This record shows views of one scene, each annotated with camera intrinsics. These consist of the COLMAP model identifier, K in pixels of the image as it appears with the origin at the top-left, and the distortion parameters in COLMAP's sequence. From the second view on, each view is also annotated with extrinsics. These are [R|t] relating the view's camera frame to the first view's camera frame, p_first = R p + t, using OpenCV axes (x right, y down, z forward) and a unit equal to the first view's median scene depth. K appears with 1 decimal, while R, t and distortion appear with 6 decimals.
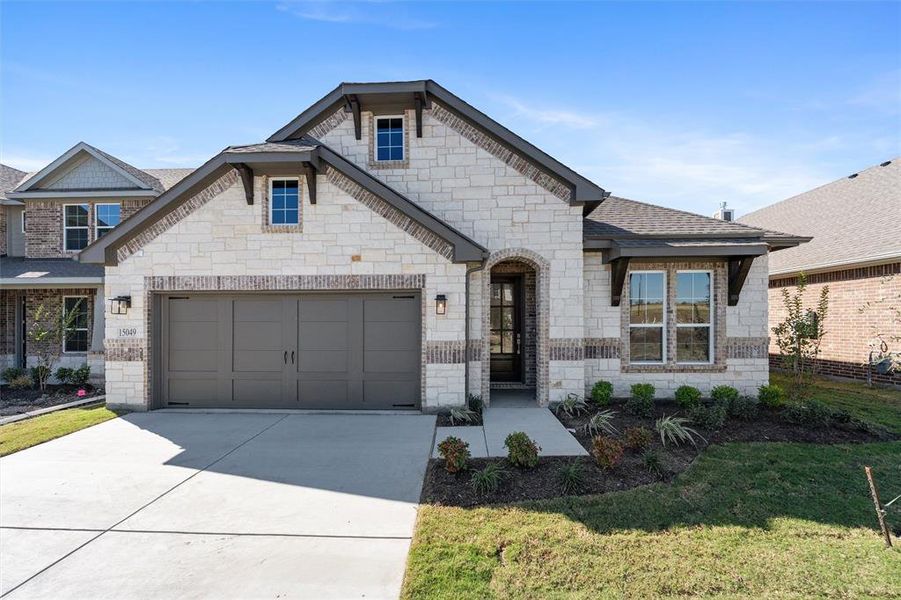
lens RADIAL K [[368.7, 0, 432.7], [0, 368.7, 308.8], [0, 0, 1]] dist [-0.003749, -0.000292]
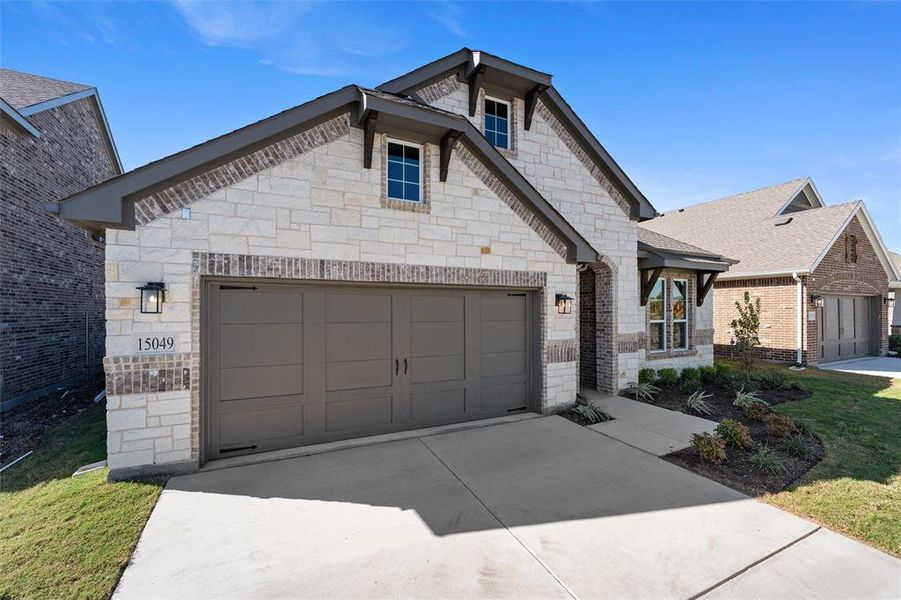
lens RADIAL K [[368.7, 0, 433.2], [0, 368.7, 299.6], [0, 0, 1]] dist [-0.003749, -0.000292]
pose [[0.882040, 0.016281, 0.470893, -0.720859], [-0.016544, 0.999857, -0.003581, -0.012798], [-0.470884, -0.004632, 0.882183, 0.266791]]
